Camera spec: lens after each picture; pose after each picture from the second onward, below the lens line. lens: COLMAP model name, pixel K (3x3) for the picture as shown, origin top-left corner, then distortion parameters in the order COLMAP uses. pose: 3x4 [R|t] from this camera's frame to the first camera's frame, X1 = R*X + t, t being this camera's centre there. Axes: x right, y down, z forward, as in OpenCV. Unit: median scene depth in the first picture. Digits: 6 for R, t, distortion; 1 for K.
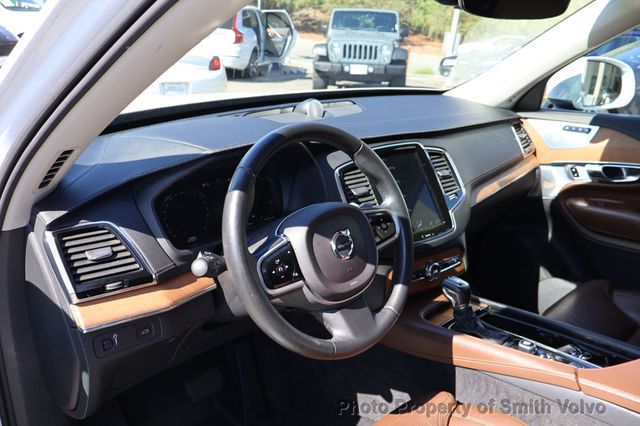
lens RADIAL K [[530.7, 0, 320.0], [0, 530.7, 213.0], [0, 0, 1]] dist [0.001444, 0.000892]
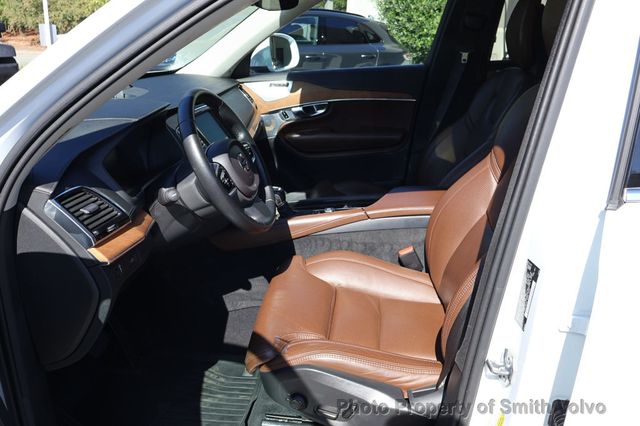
lens RADIAL K [[535.9, 0, 320.0], [0, 535.9, 213.0], [0, 0, 1]] dist [-0.001461, 0.000536]
pose [[0.756436, -0.271437, 0.595085, -0.393226], [0.260504, 0.959575, 0.106556, 0.048059], [-0.599952, 0.074419, 0.796567, -0.188193]]
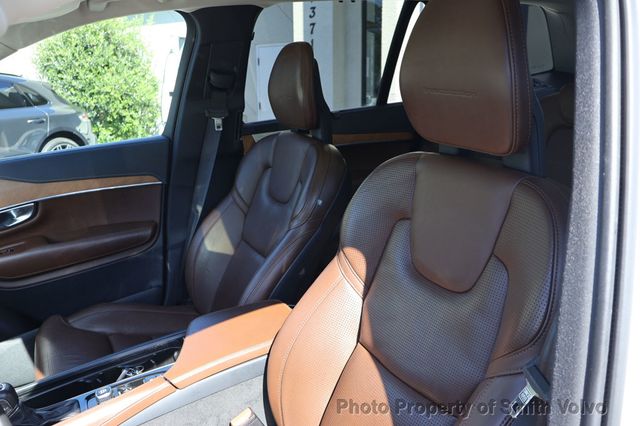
lens RADIAL K [[535.9, 0, 320.0], [0, 535.9, 213.0], [0, 0, 1]] dist [-0.001461, 0.000536]
pose [[0.262349, -0.310958, 0.913498, -0.197398], [0.371937, 0.906097, 0.201621, -0.067413], [-0.890413, 0.286869, 0.353370, 0.125823]]
